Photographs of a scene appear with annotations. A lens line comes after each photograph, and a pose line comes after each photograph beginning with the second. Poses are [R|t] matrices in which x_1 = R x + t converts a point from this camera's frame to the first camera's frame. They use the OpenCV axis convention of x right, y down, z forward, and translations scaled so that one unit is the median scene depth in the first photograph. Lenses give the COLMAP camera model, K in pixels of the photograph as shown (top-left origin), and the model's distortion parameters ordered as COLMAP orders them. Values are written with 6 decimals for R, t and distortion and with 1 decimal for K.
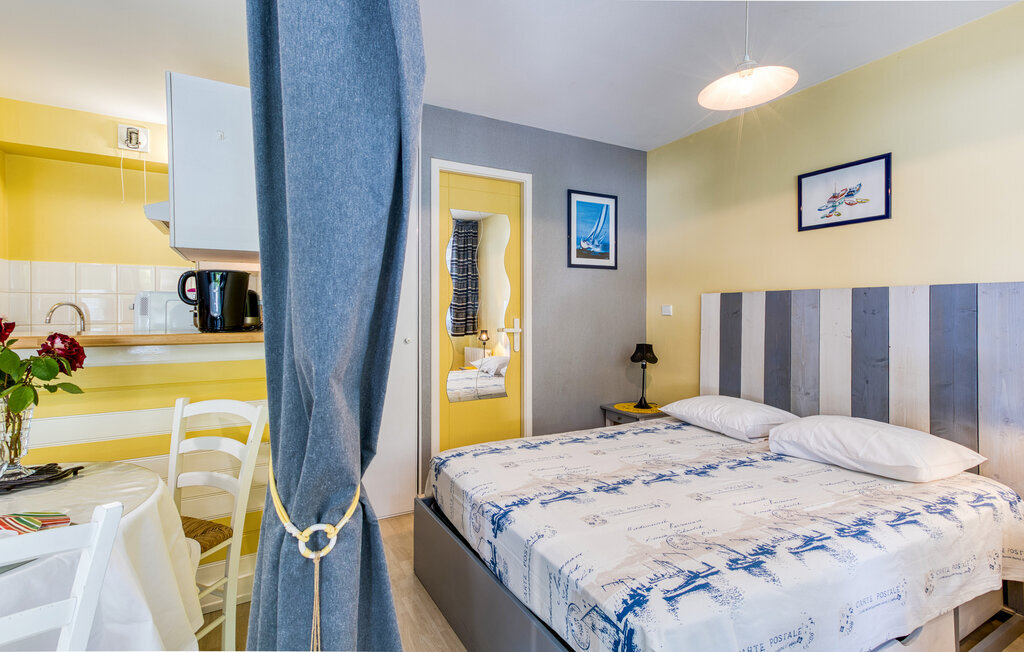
lens RADIAL K [[476.1, 0, 507.0], [0, 476.1, 308.8], [0, 0, 1]] dist [0.031042, 0.001736]
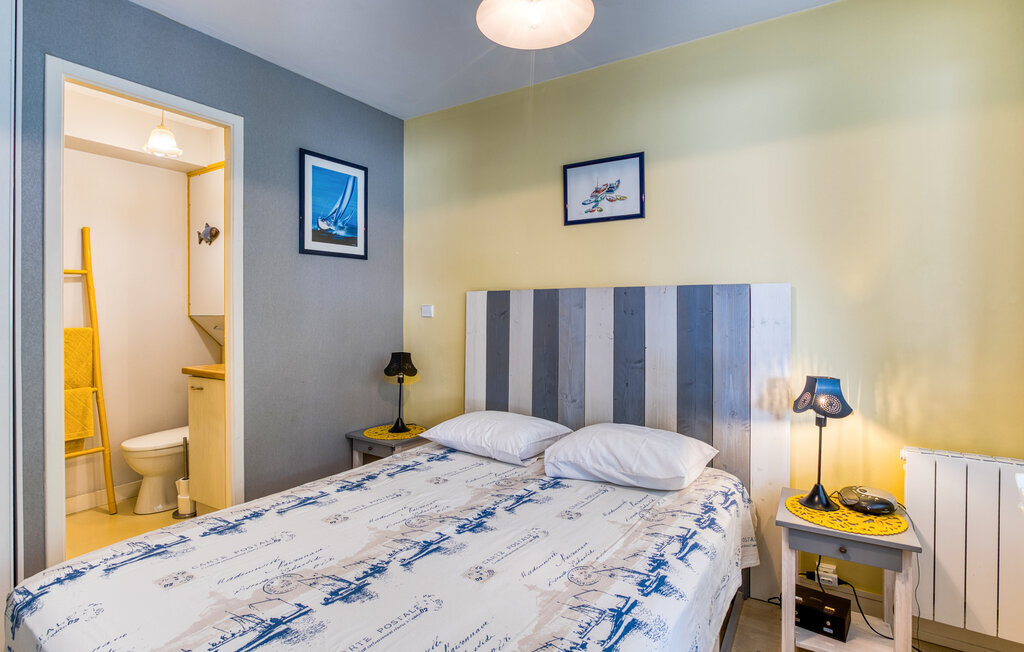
lens RADIAL K [[508.0, 0, 516.1], [0, 508.0, 304.1], [0, 0, 1]] dist [0.009738, 0.001318]
pose [[0.874291, 0.001757, 0.485399, 0.060410], [0.002651, 0.999961, -0.008394, -0.001928], [-0.485395, 0.008626, 0.874253, 0.234231]]
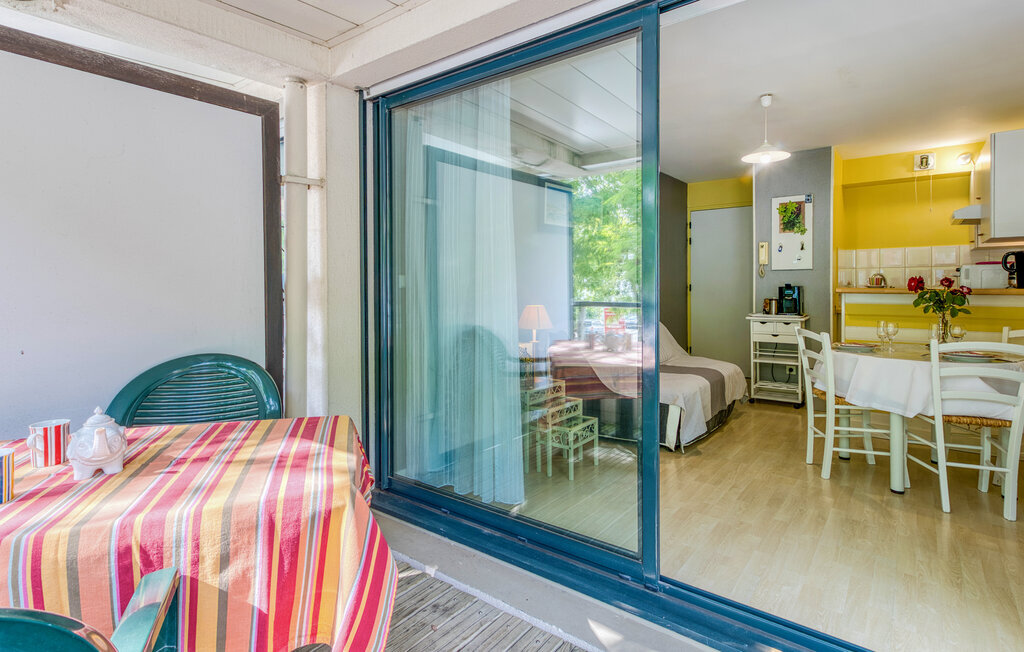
lens RADIAL K [[508.0, 0, 511.7], [0, 508.0, 291.2], [0, 0, 1]] dist [0.009738, 0.001318]
pose [[0.396934, 0.010128, -0.917791, 0.232174], [0.006333, 0.999885, 0.013773, 0.018280], [0.917825, -0.011279, 0.396825, -1.080612]]
